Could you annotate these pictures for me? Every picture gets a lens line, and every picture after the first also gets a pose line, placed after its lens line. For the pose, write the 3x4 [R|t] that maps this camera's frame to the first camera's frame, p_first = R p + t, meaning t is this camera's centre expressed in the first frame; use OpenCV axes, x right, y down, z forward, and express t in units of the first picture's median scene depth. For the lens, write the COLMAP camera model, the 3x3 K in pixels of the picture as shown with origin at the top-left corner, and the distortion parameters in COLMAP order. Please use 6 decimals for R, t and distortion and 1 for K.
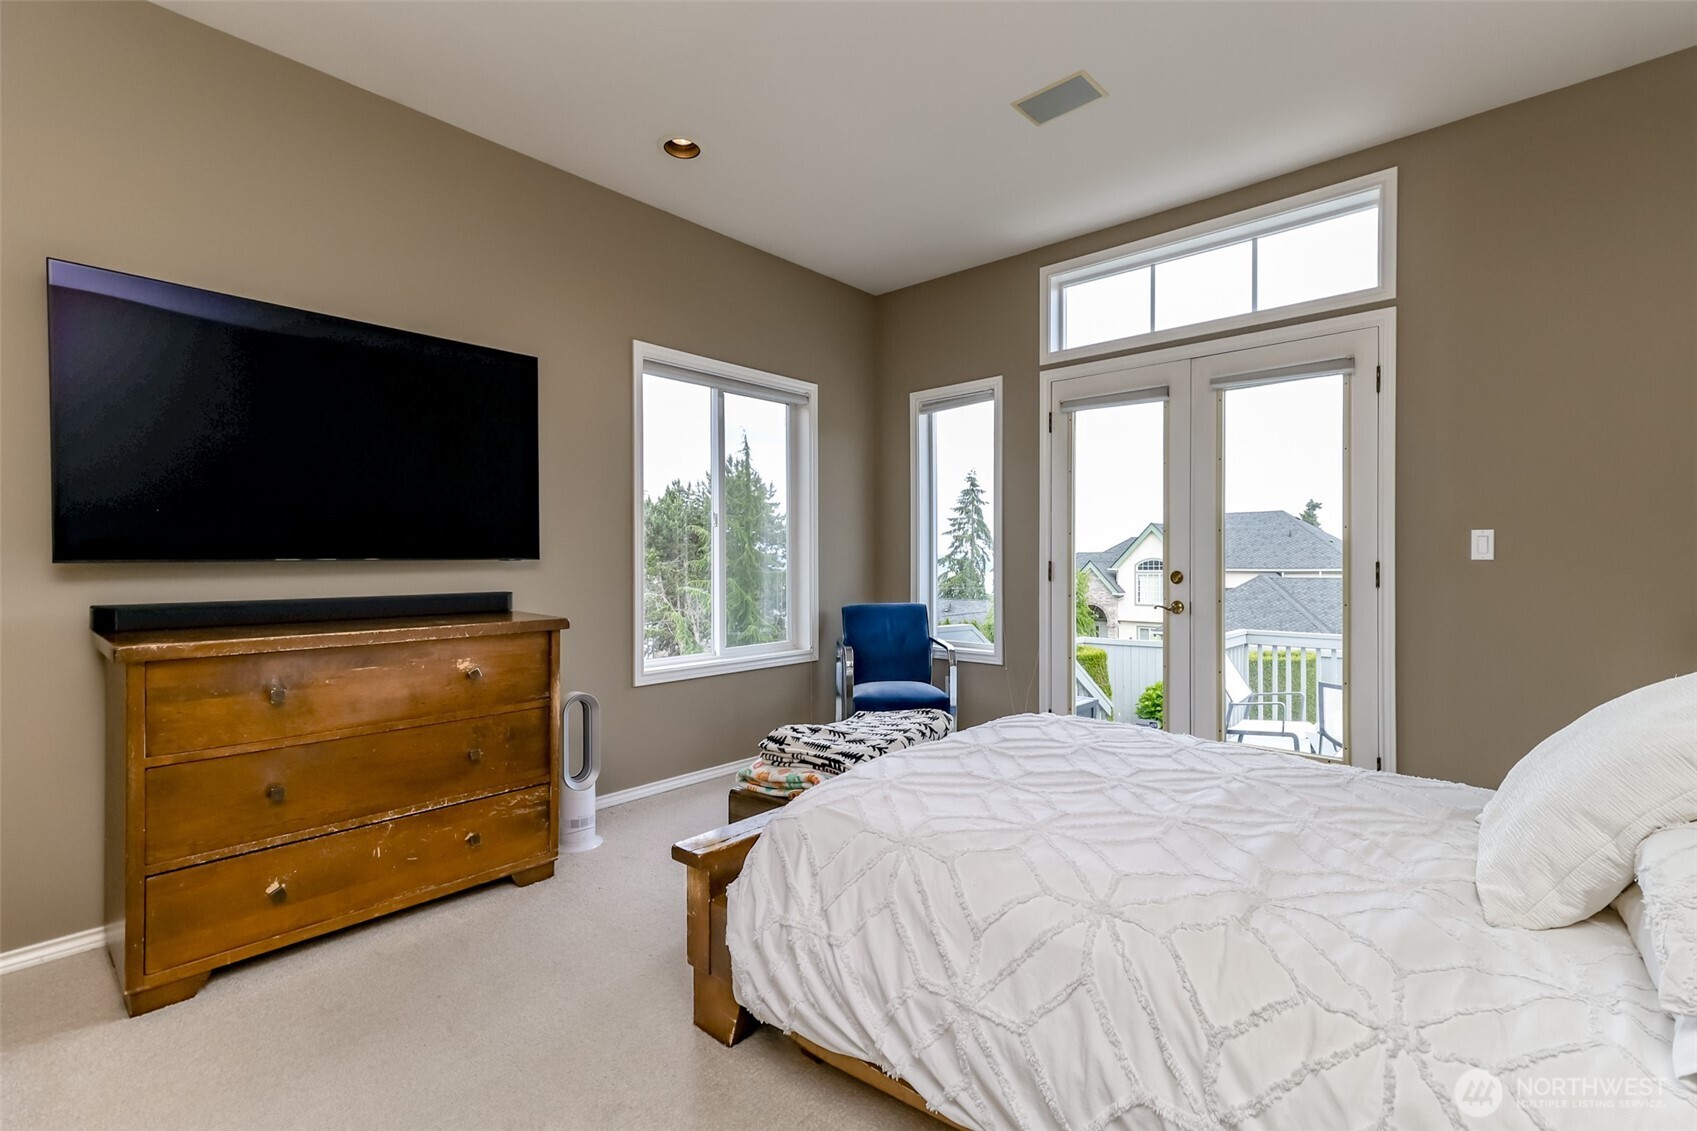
lens RADIAL K [[761.6, 0, 848.5], [0, 761.6, 565.5], [0, 0, 1]] dist [0.005821, 0.000248]
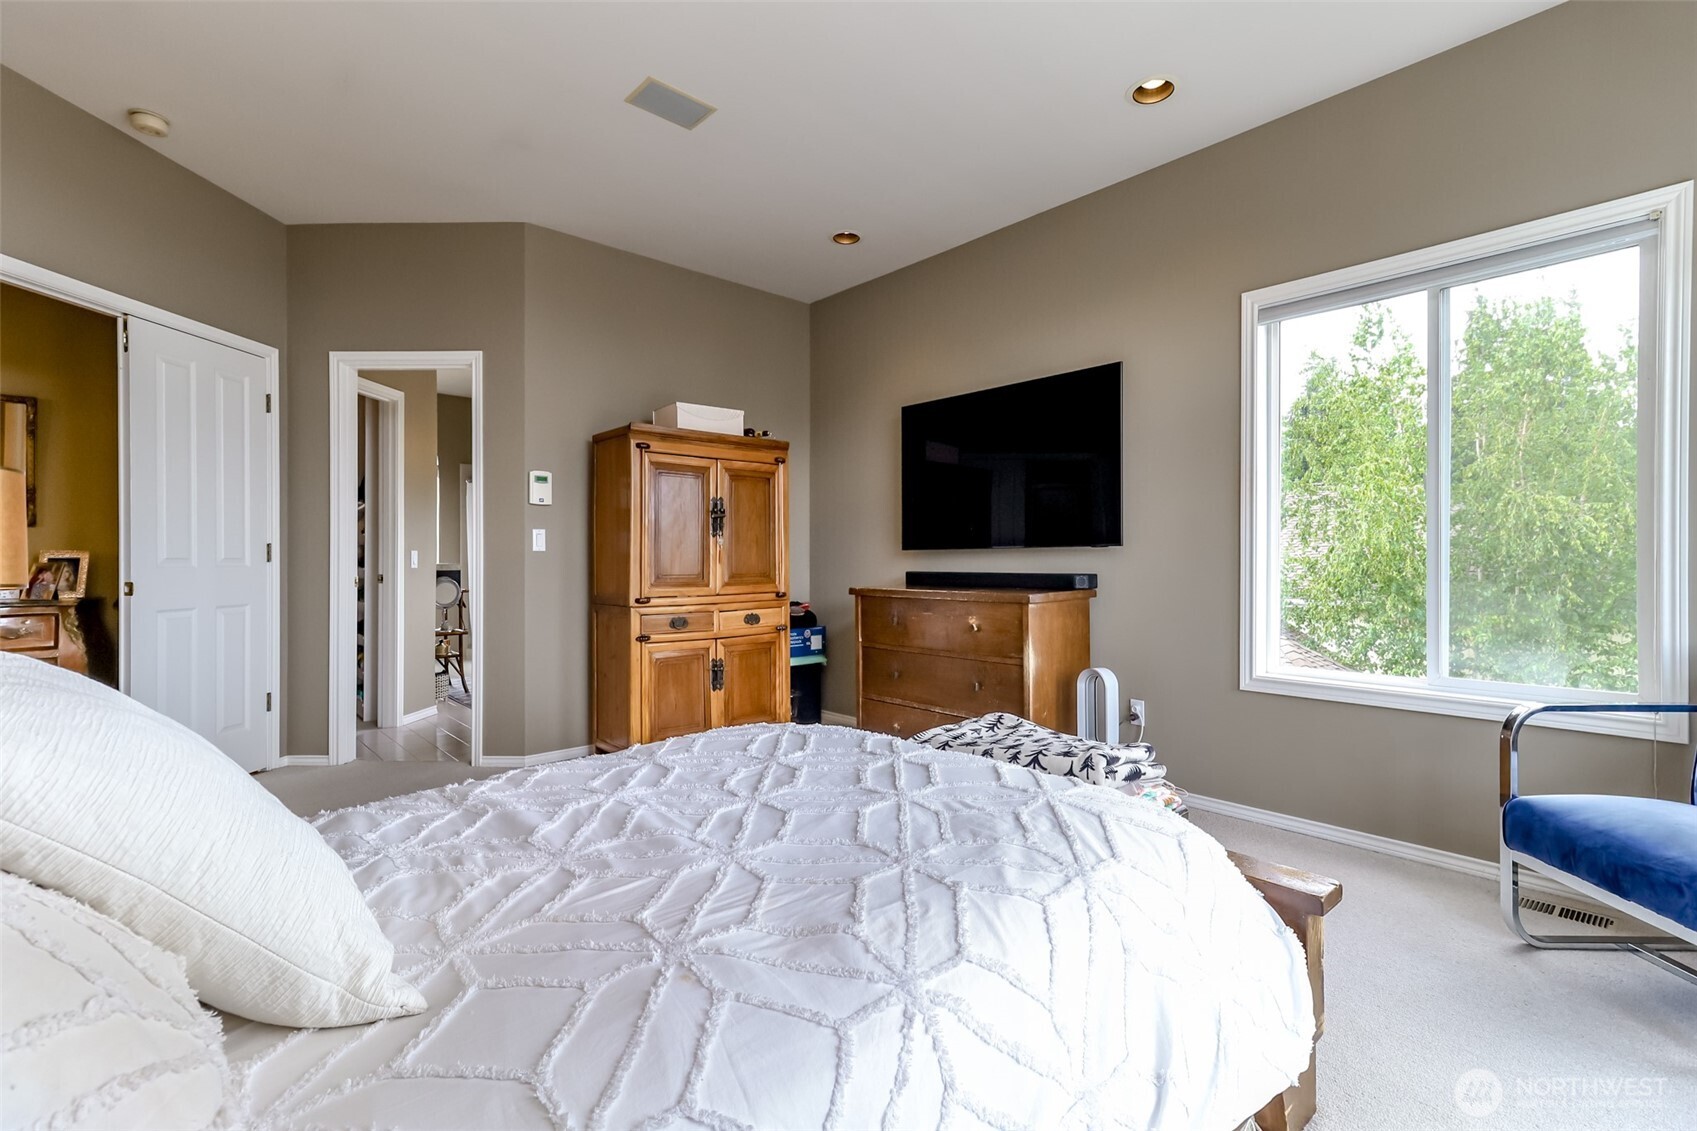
lens RADIAL K [[741.1, 0, 848.5], [0, 741.1, 565.5], [0, 0, 1]] dist [0.000728, 0.000330]
pose [[-0.100177, 0.009107, -0.994928, 0.817890], [-0.008000, 0.999918, 0.009958, 0.015352], [0.994937, 0.008957, -0.100096, 0.848596]]
